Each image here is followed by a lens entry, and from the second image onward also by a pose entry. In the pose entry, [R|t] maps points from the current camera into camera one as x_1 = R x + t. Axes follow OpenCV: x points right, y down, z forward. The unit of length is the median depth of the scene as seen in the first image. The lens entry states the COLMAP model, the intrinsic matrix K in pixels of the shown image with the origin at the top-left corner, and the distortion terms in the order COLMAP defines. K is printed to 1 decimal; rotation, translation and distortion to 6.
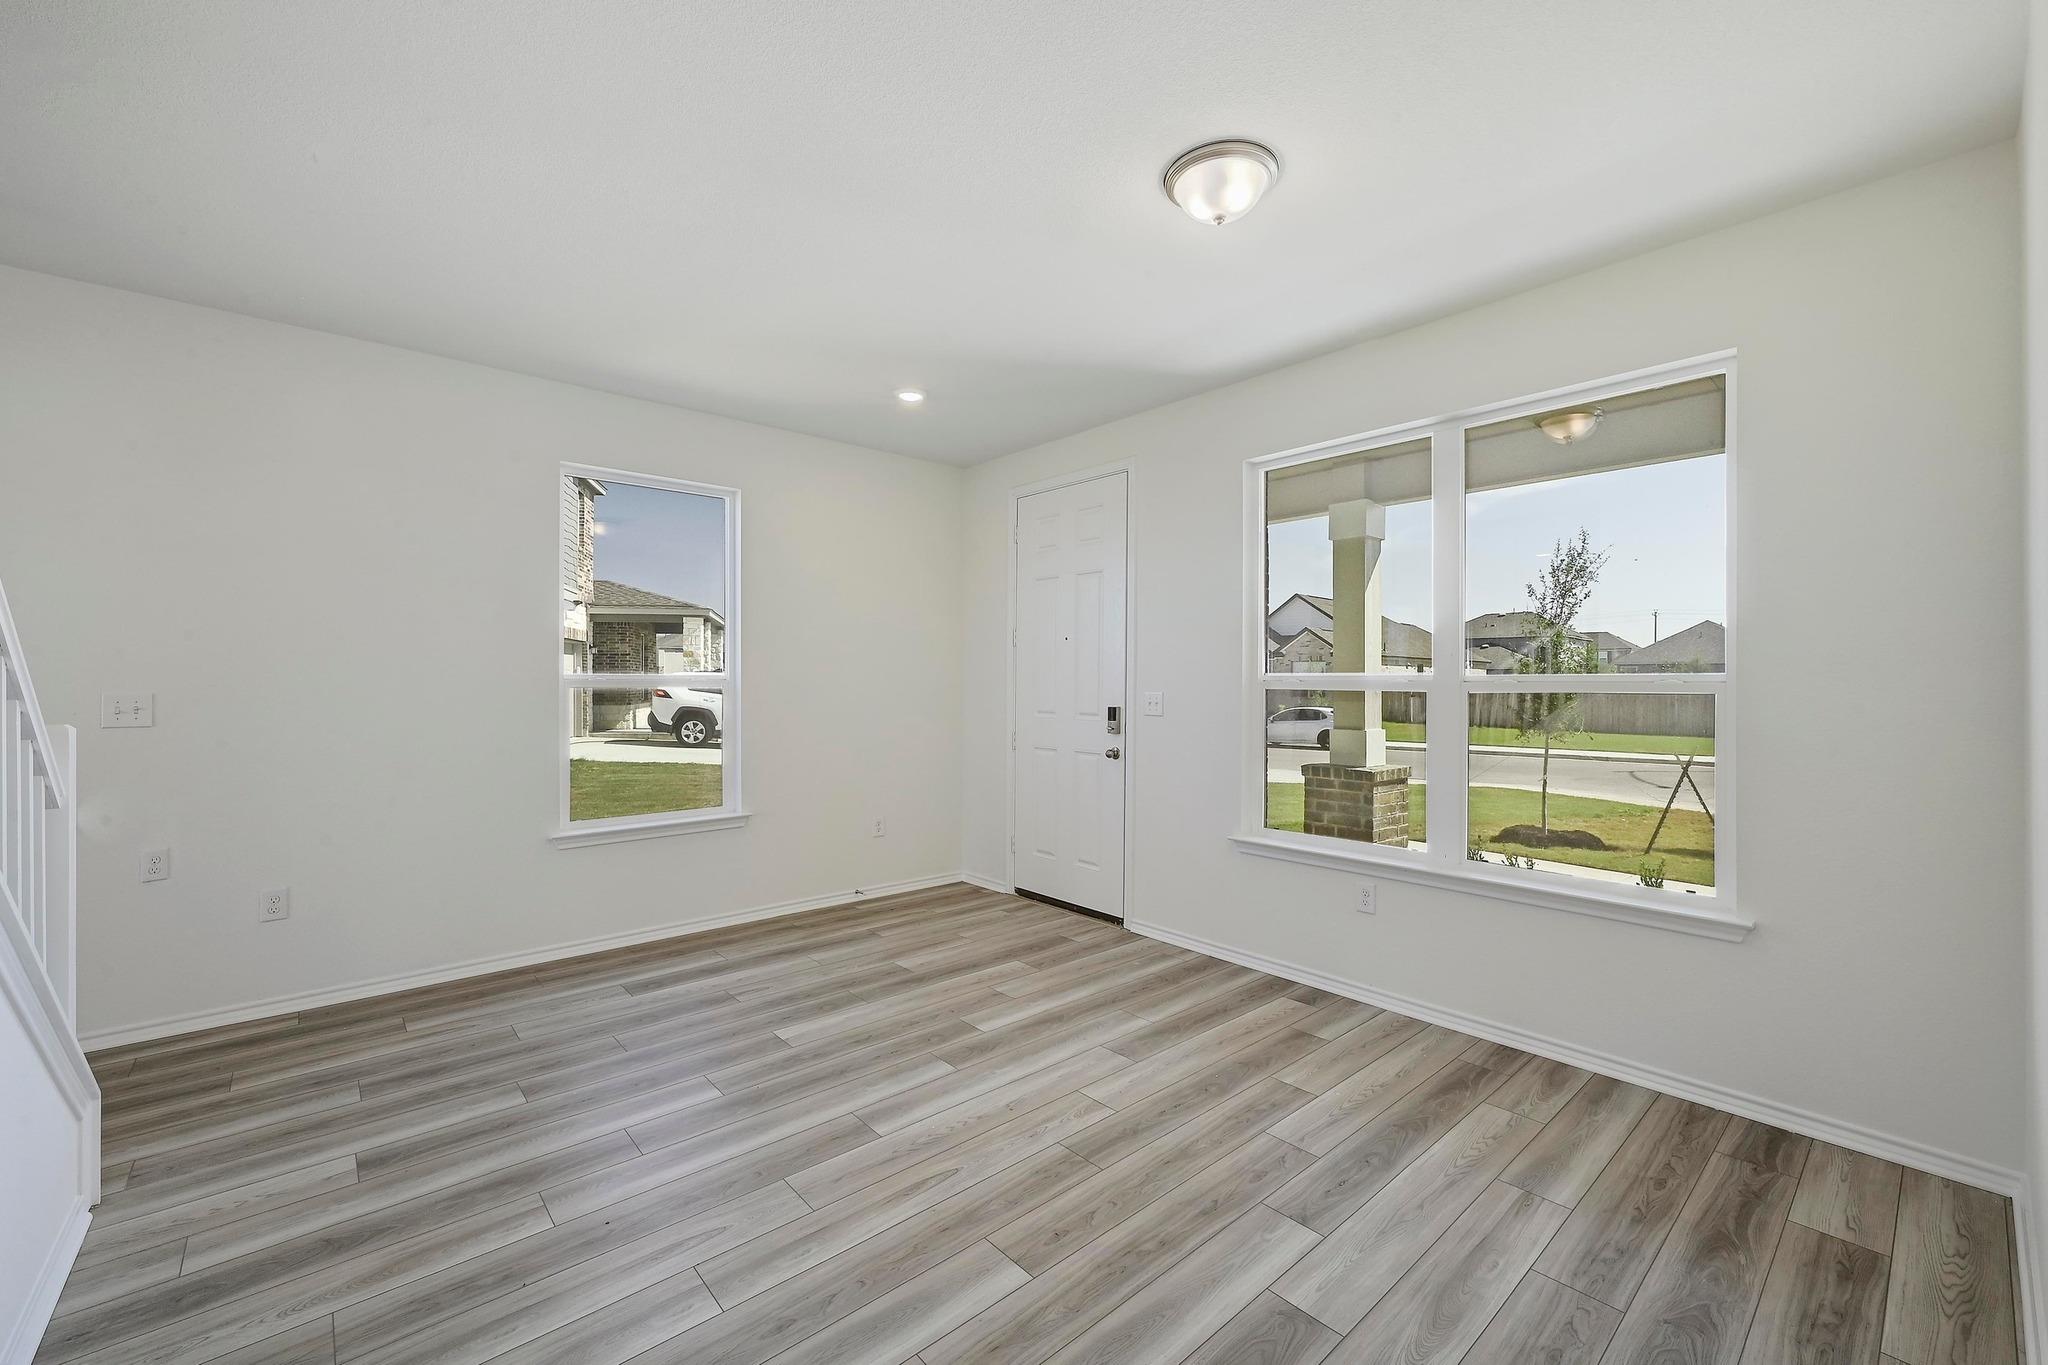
lens RADIAL K [[807.3, 0, 1021.6], [0, 807.3, 679.6], [0, 0, 1]] dist [0.003352, 0.000182]
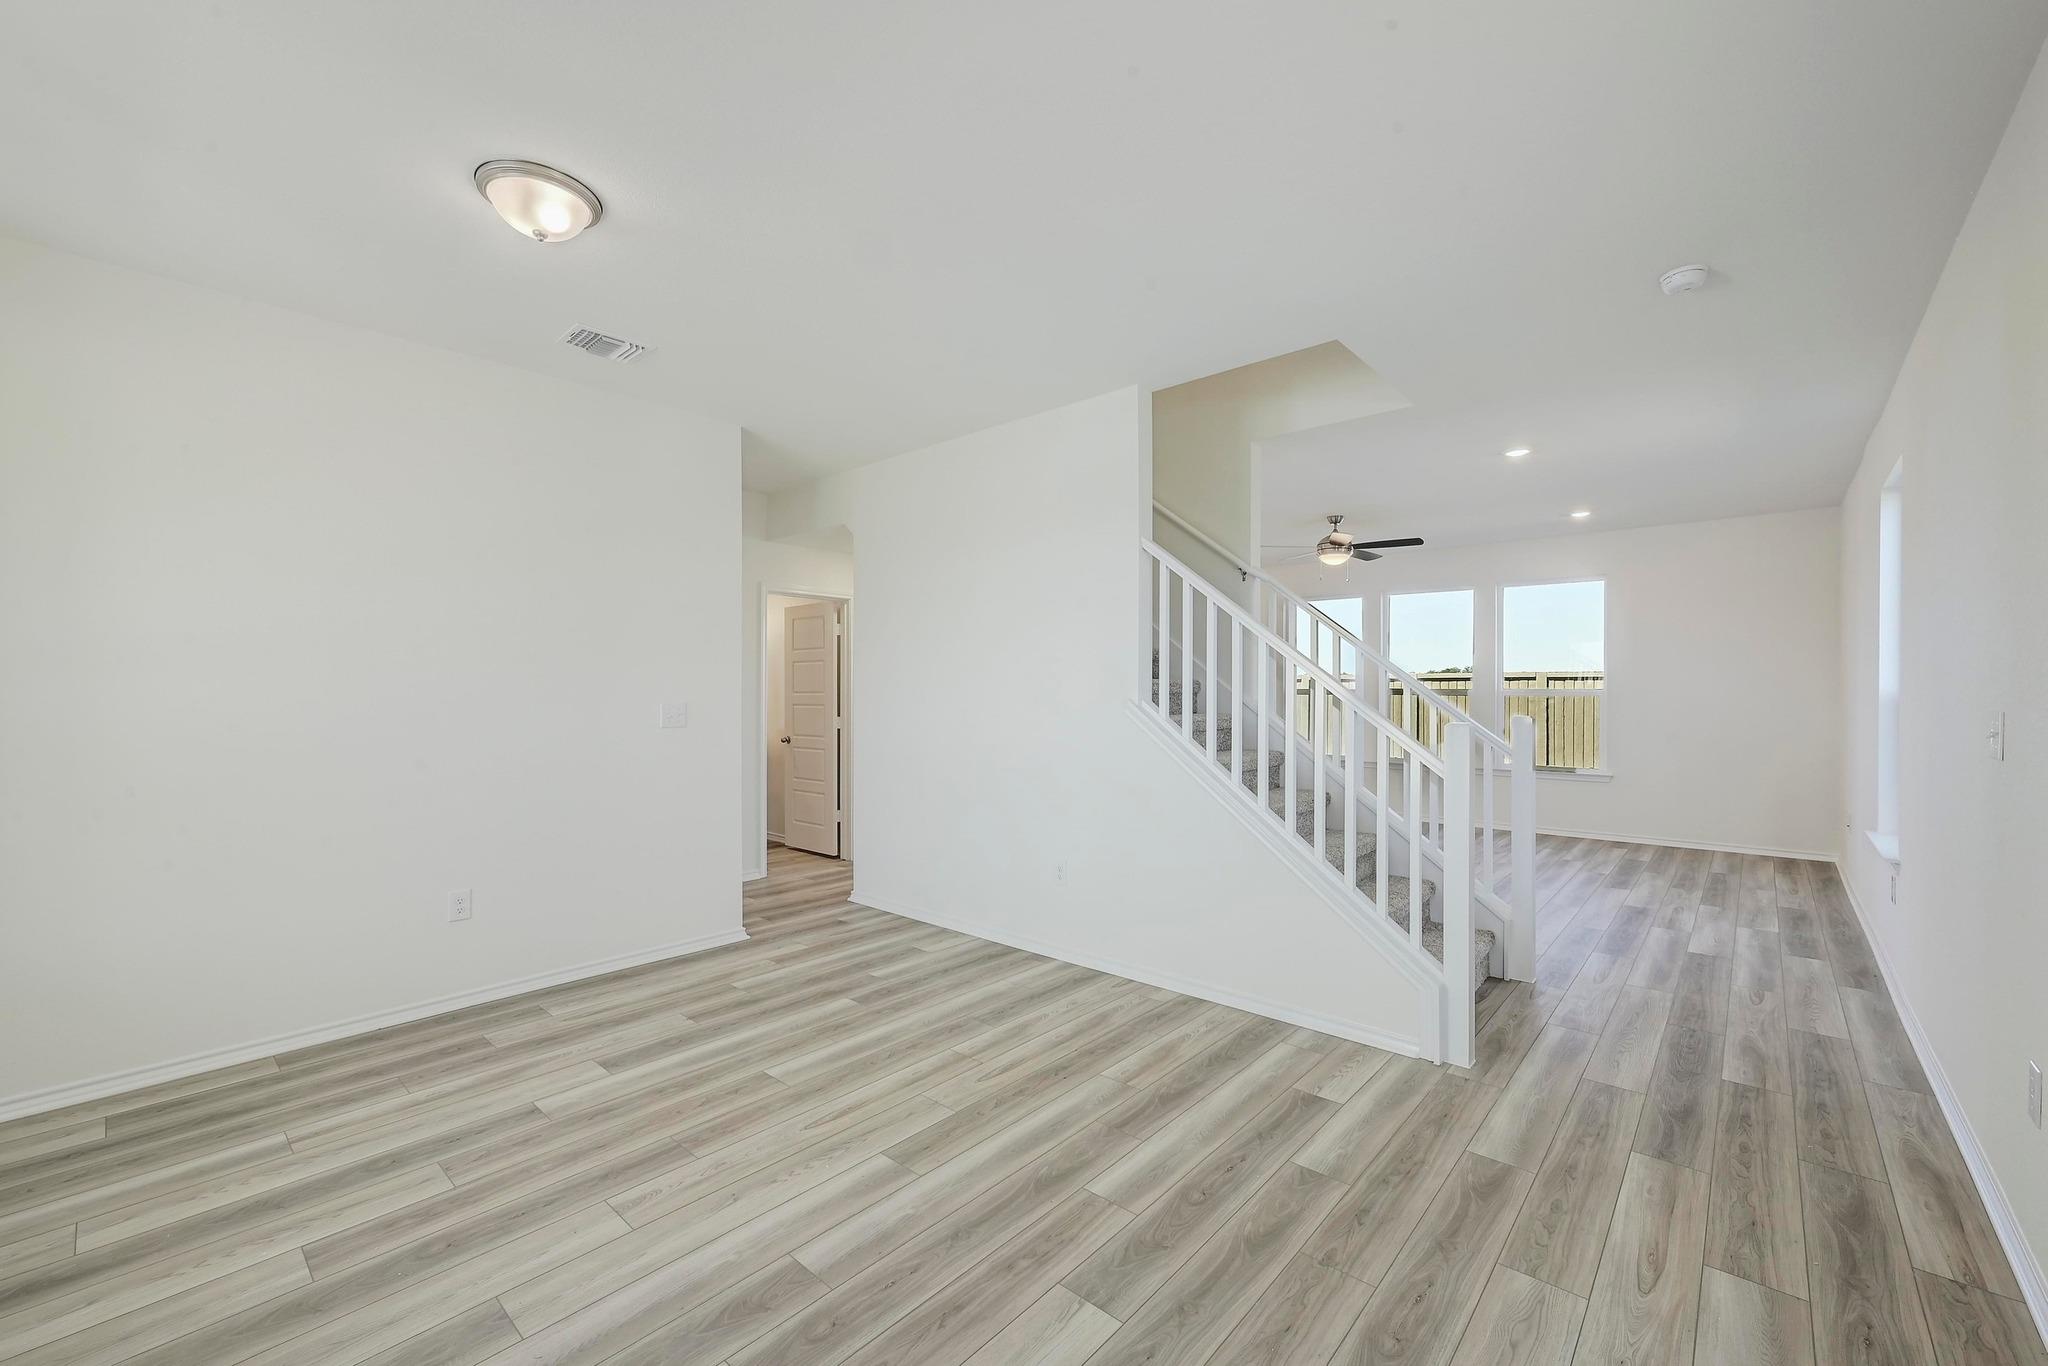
lens RADIAL K [[807.3, 0, 1023.5], [0, 807.3, 693.3], [0, 0, 1]] dist [0.003352, 0.000182]
pose [[-0.991786, 0.000247, -0.127906, -0.222027], [-0.000245, 0.999993, 0.003828, -0.000997], [0.127906, 0.003828, -0.991779, 2.016003]]
